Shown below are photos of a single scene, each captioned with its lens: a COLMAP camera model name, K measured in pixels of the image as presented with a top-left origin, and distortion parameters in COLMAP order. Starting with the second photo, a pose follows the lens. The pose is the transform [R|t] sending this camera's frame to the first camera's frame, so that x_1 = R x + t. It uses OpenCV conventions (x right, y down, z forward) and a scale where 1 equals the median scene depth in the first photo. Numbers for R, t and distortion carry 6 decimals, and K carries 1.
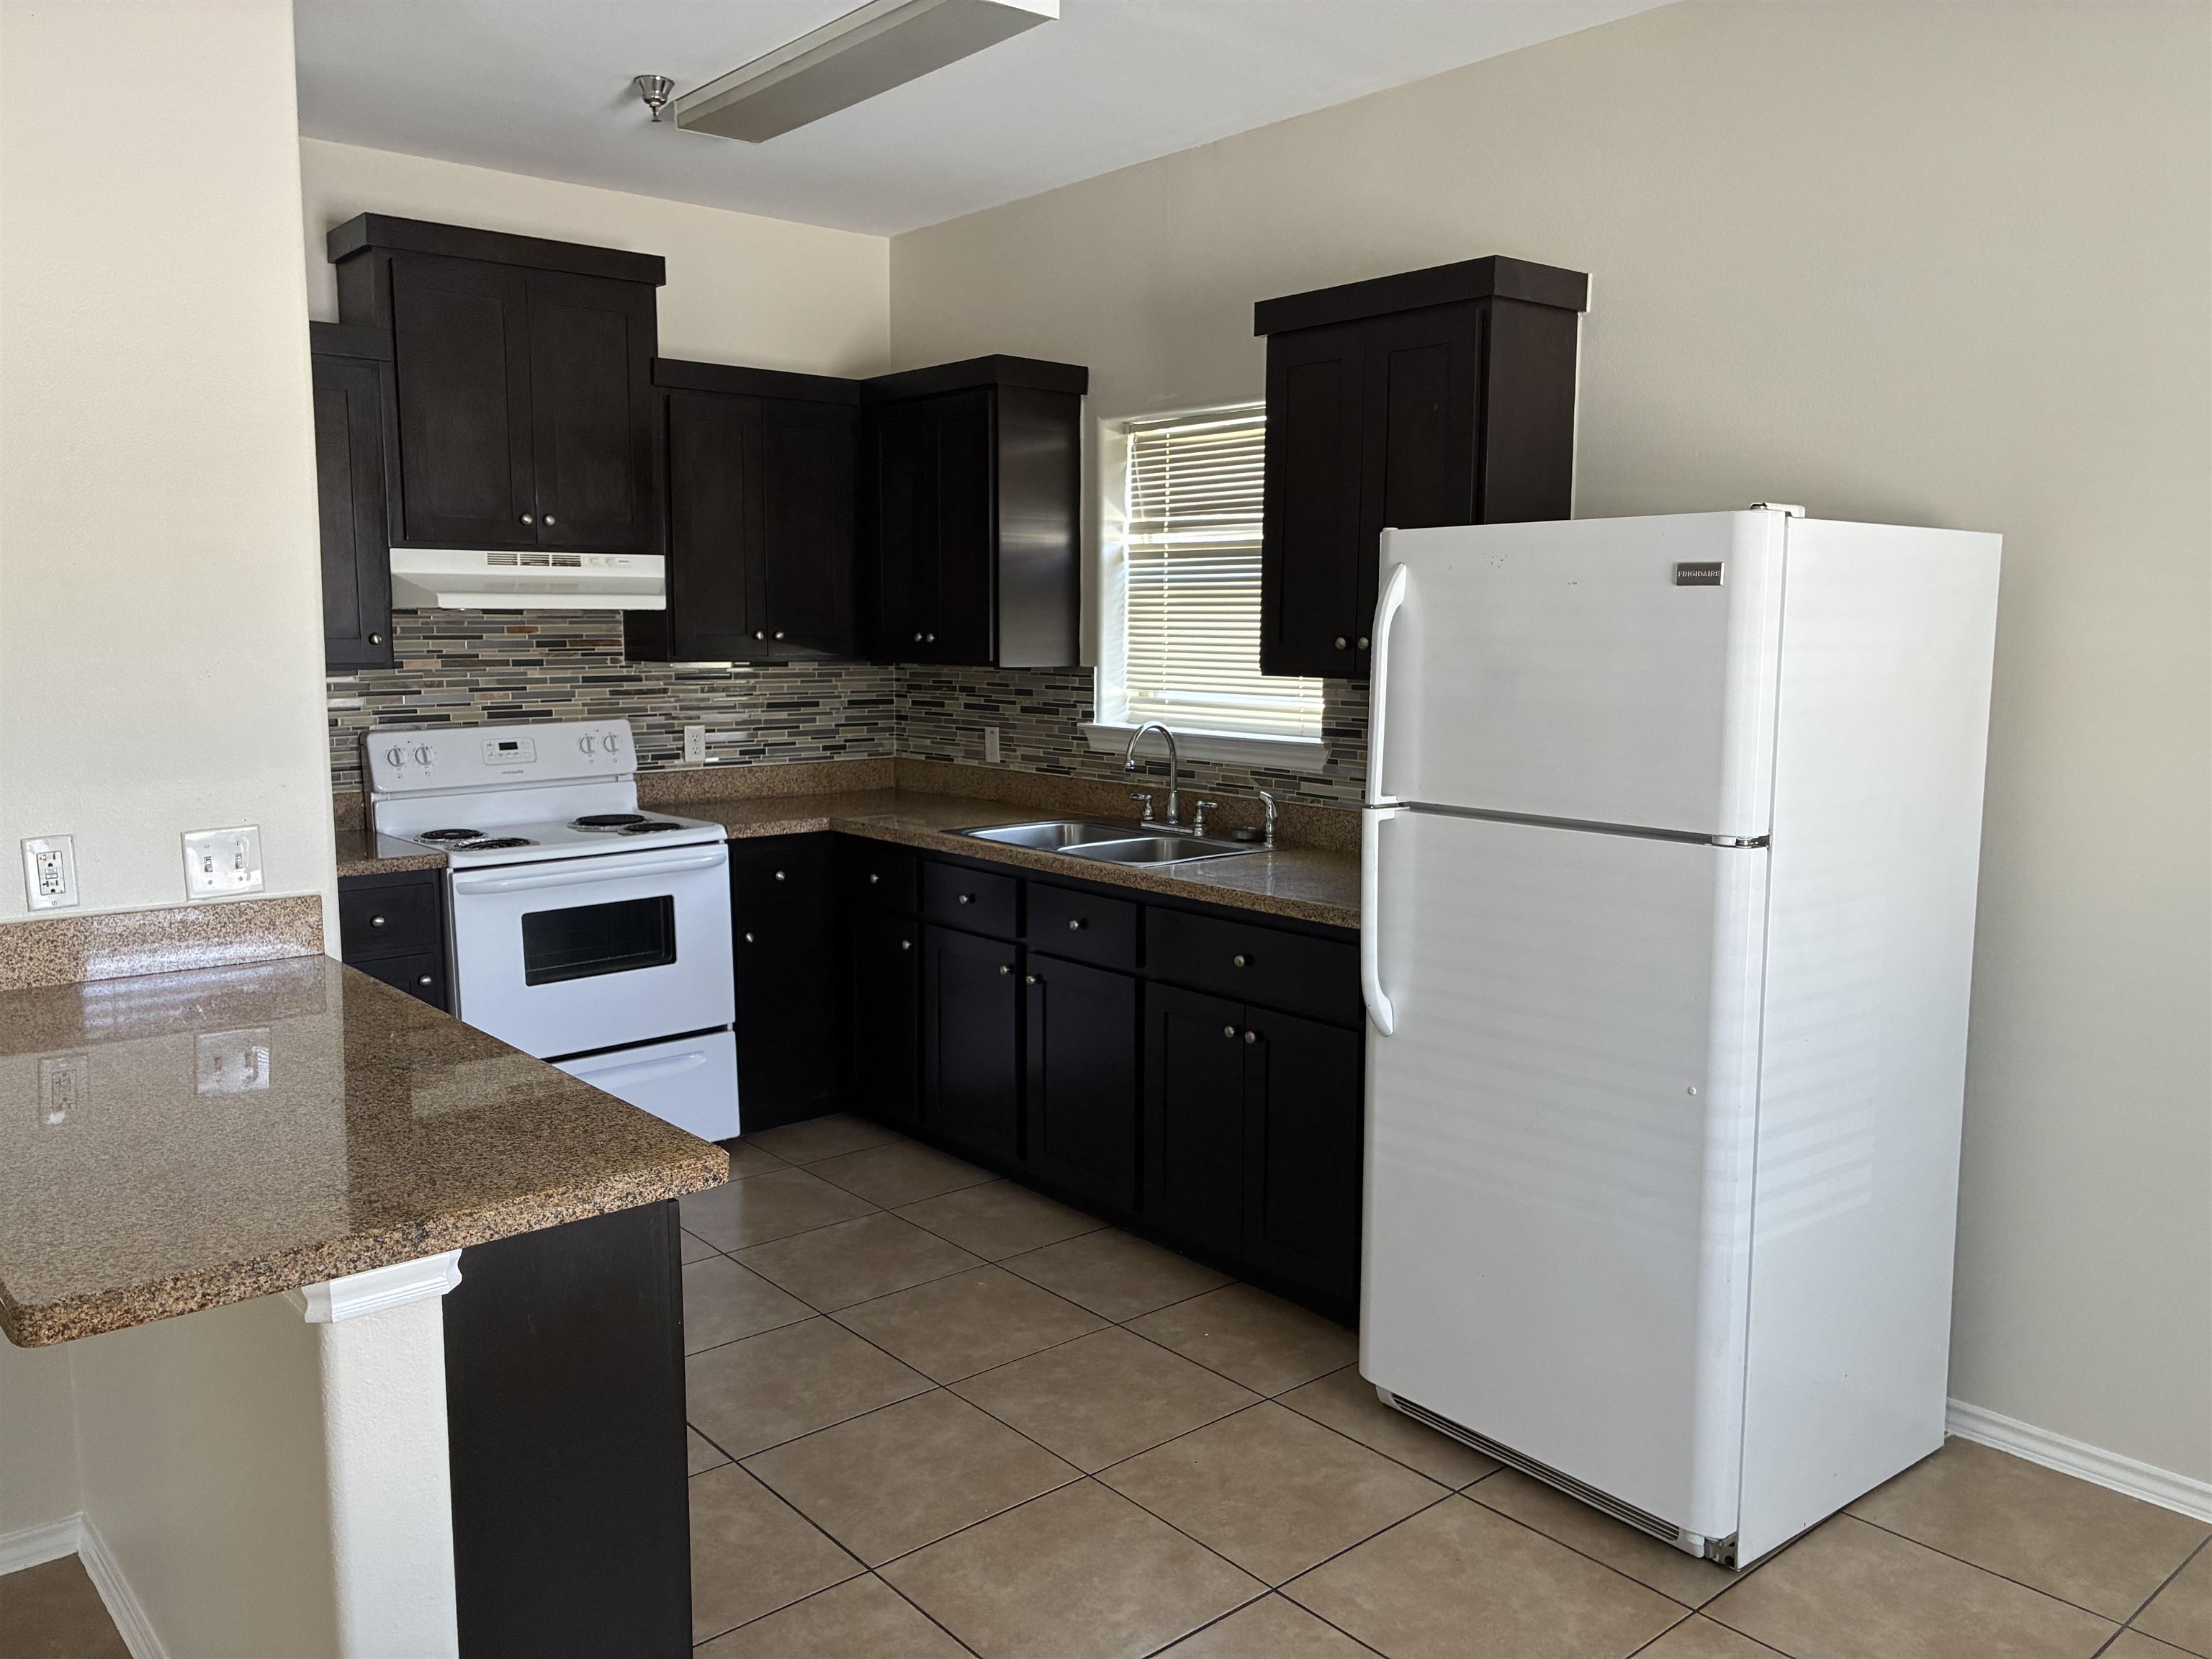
lens RADIAL K [[1686.3, 0, 1102.5], [0, 1686.3, 843.7], [0, 0, 1]] dist [0.027072, -0.040289]
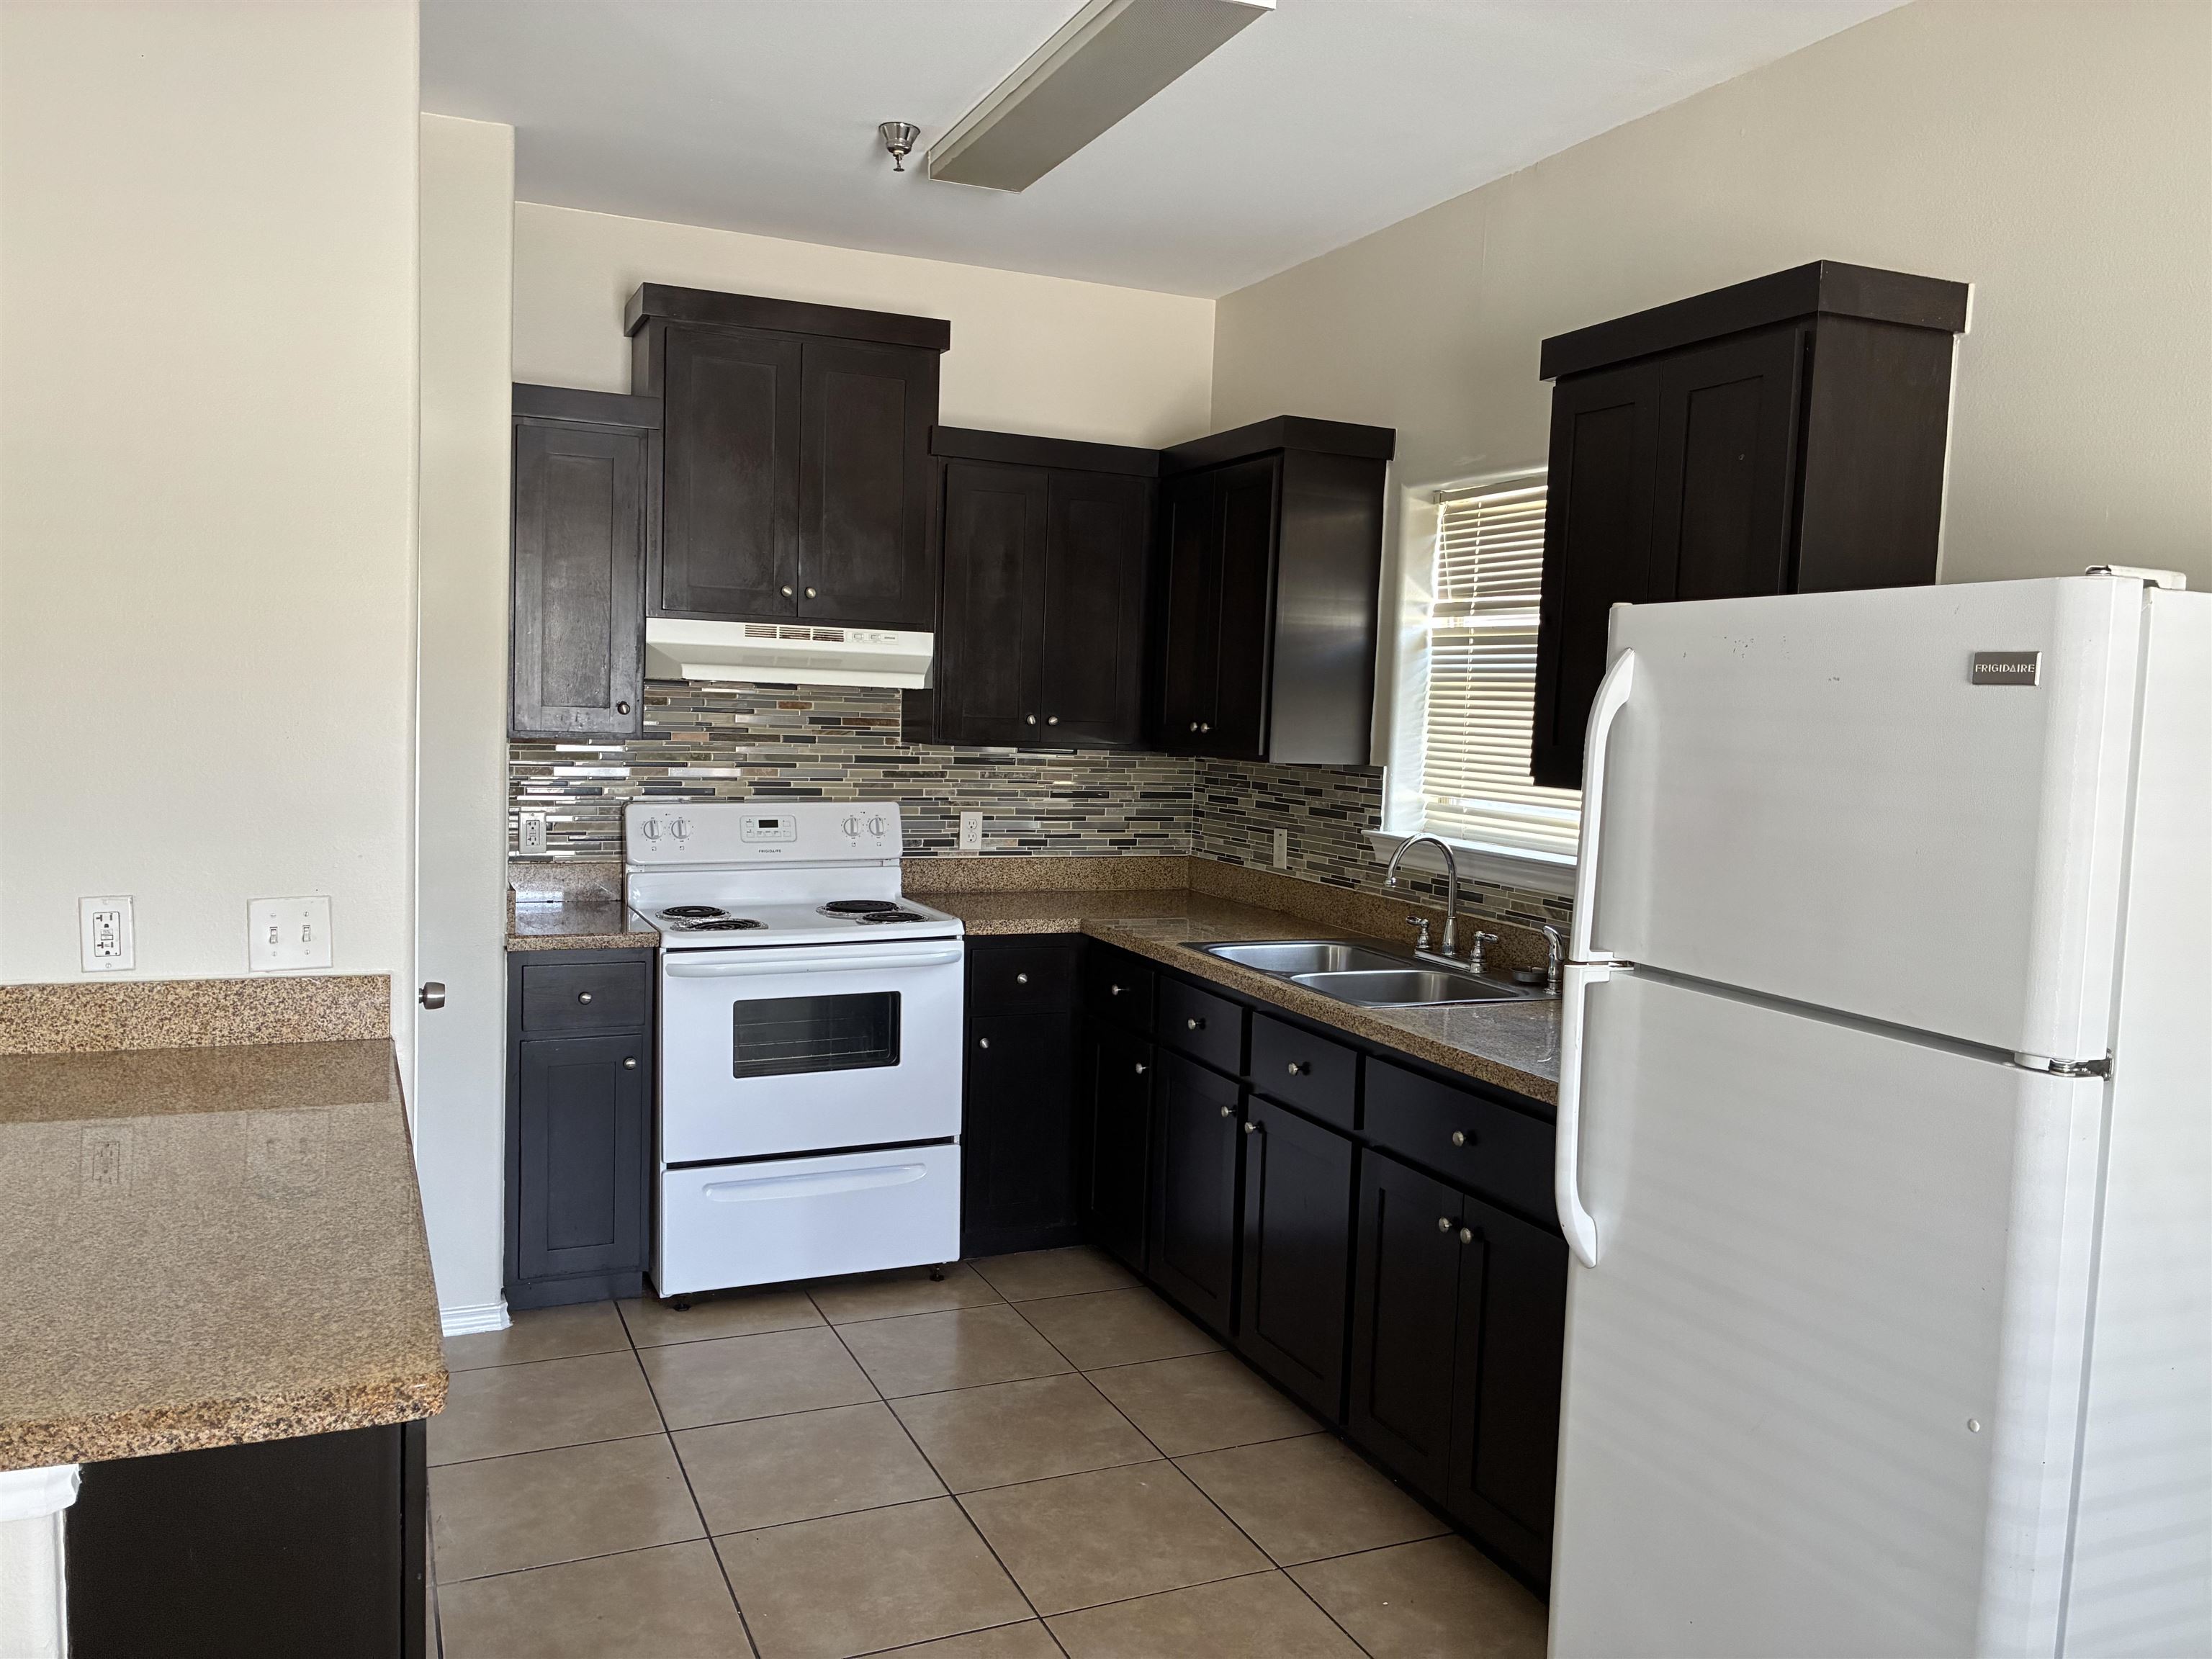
lens RADIAL K [[1686.3, 0, 1095.5], [0, 1686.3, 834.5], [0, 0, 1]] dist [0.027072, -0.040289]
pose [[0.957738, 0.053142, -0.282691, 0.119033], [-0.069781, 0.996353, -0.049114, -0.019910], [0.279050, 0.066765, 0.957953, 0.147309]]
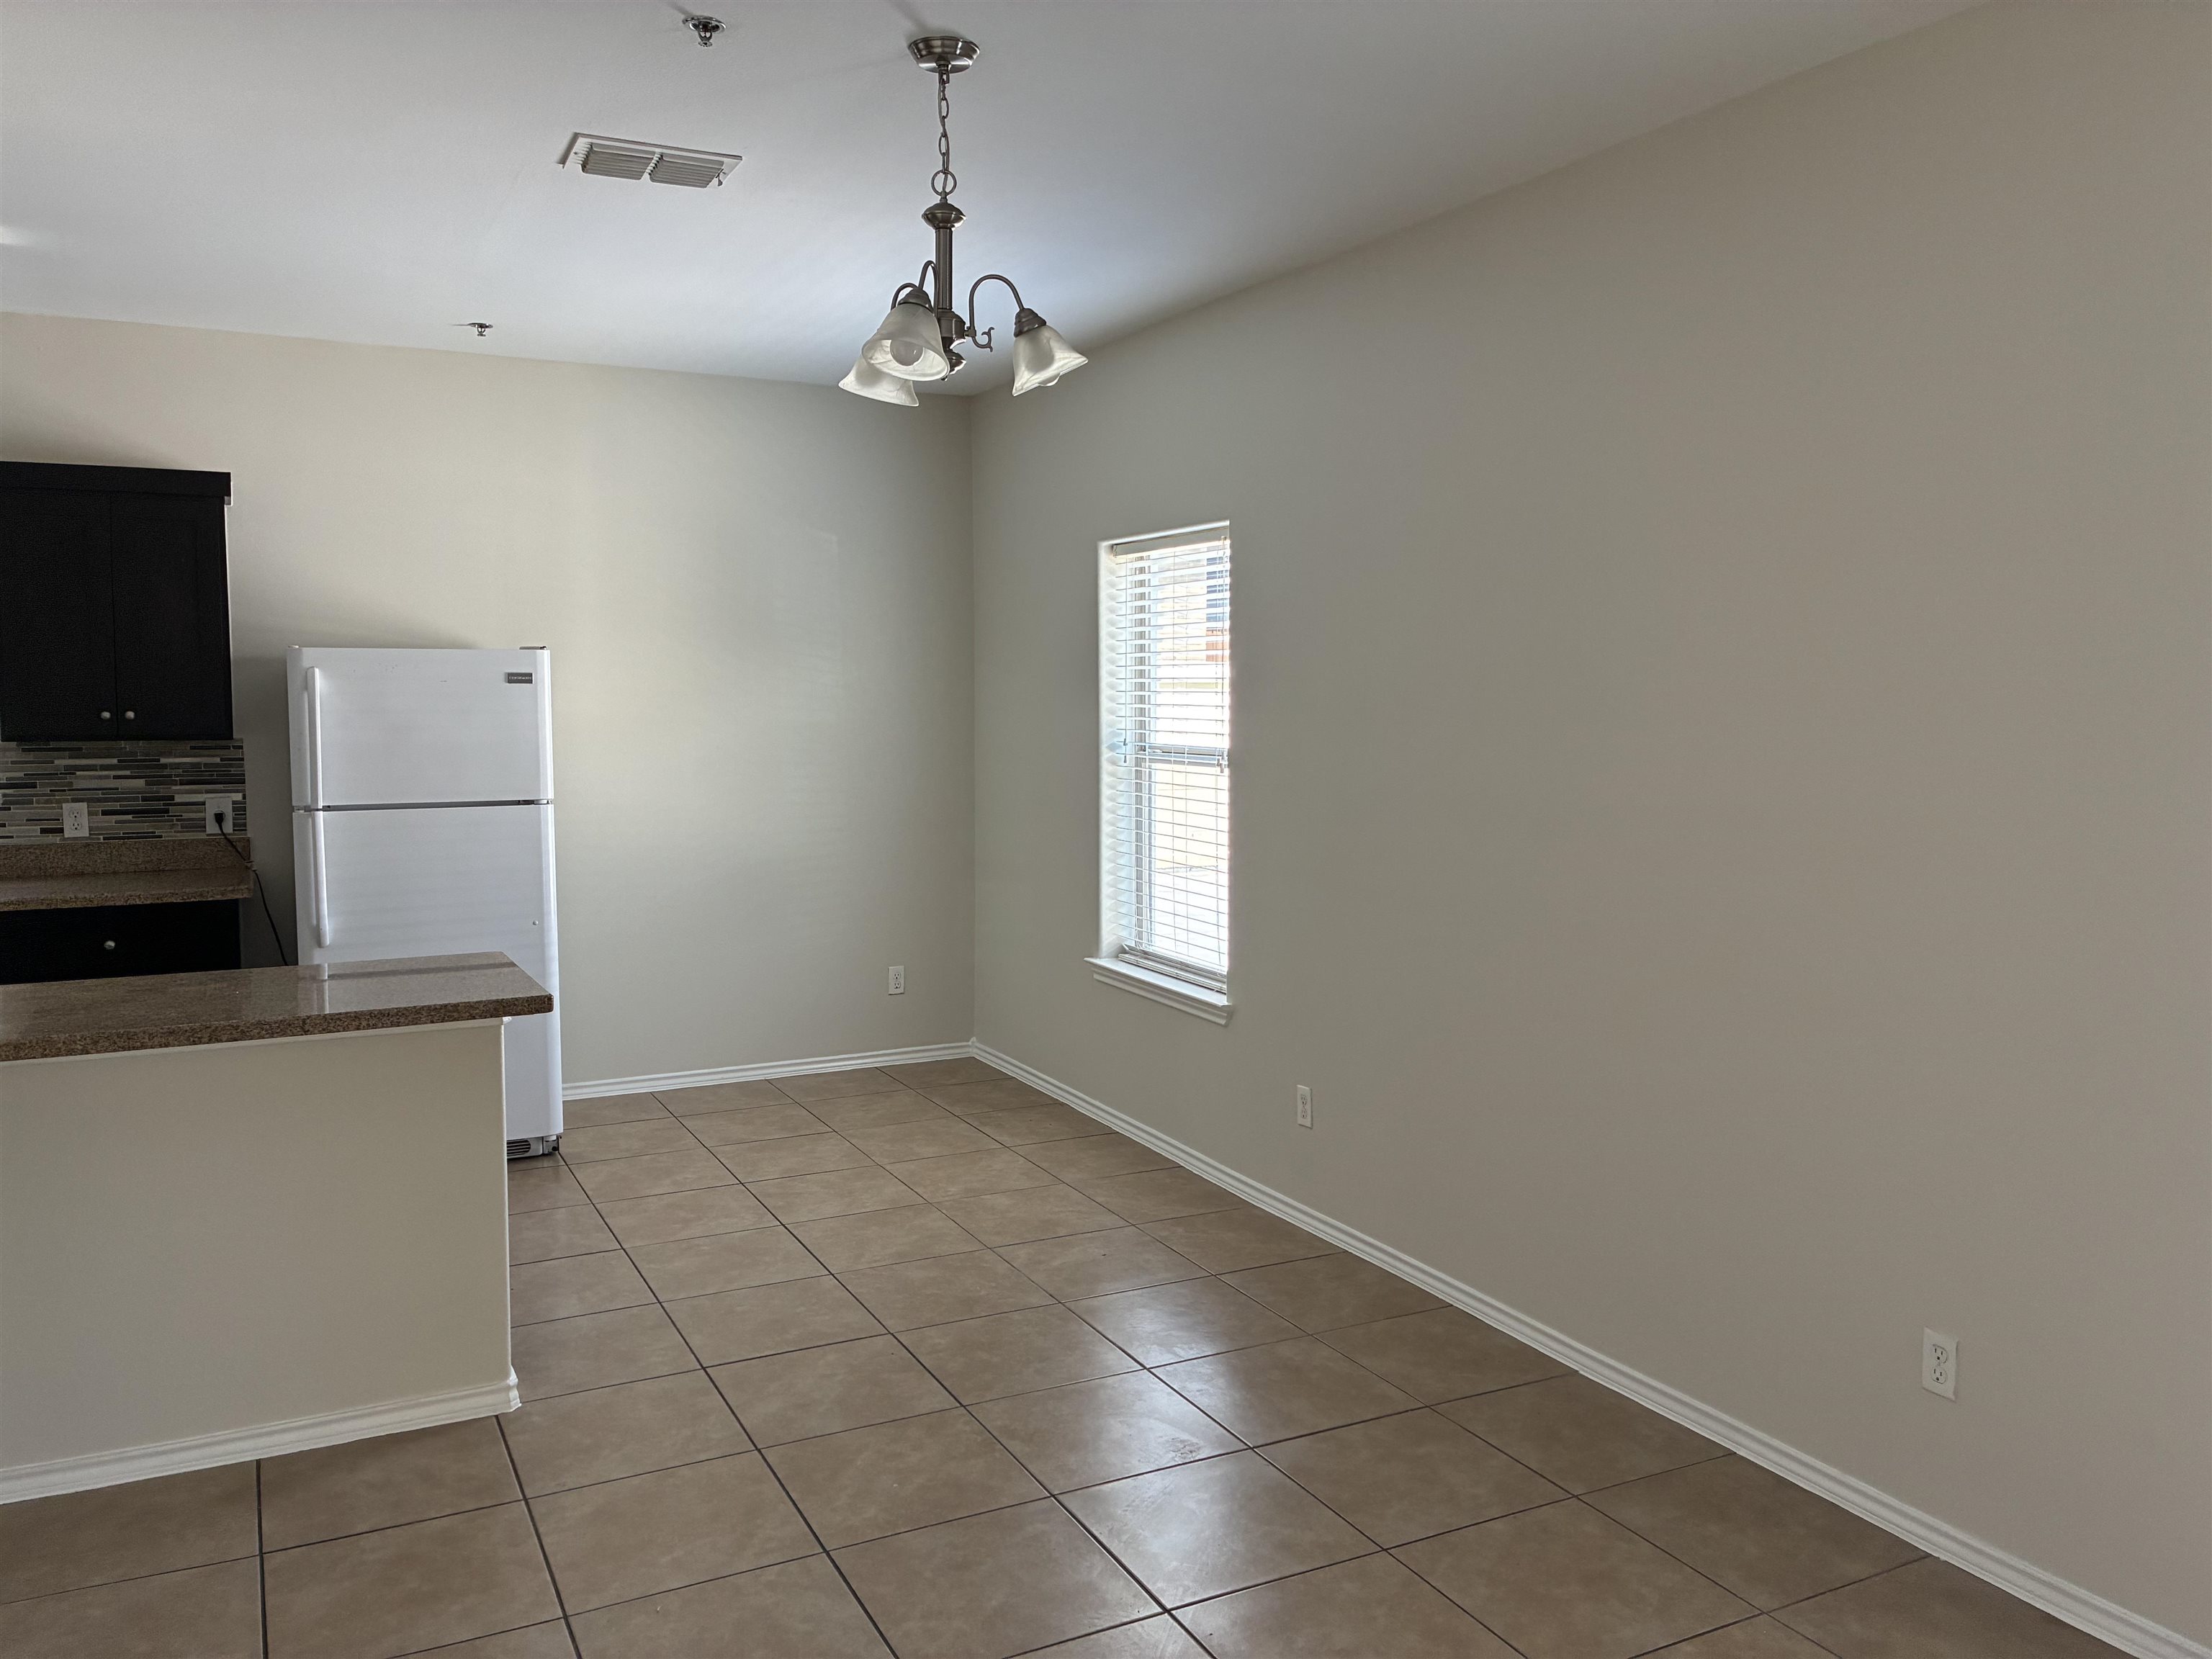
lens RADIAL K [[1686.3, 0, 1101.2], [0, 1686.3, 841.7], [0, 0, 1]] dist [0.027072, -0.040289]
pose [[0.224690, -0.092827, 0.969999, -0.951437], [0.129608, 0.989454, 0.064666, 0.001454], [-0.965772, 0.111189, 0.234351, -0.113195]]
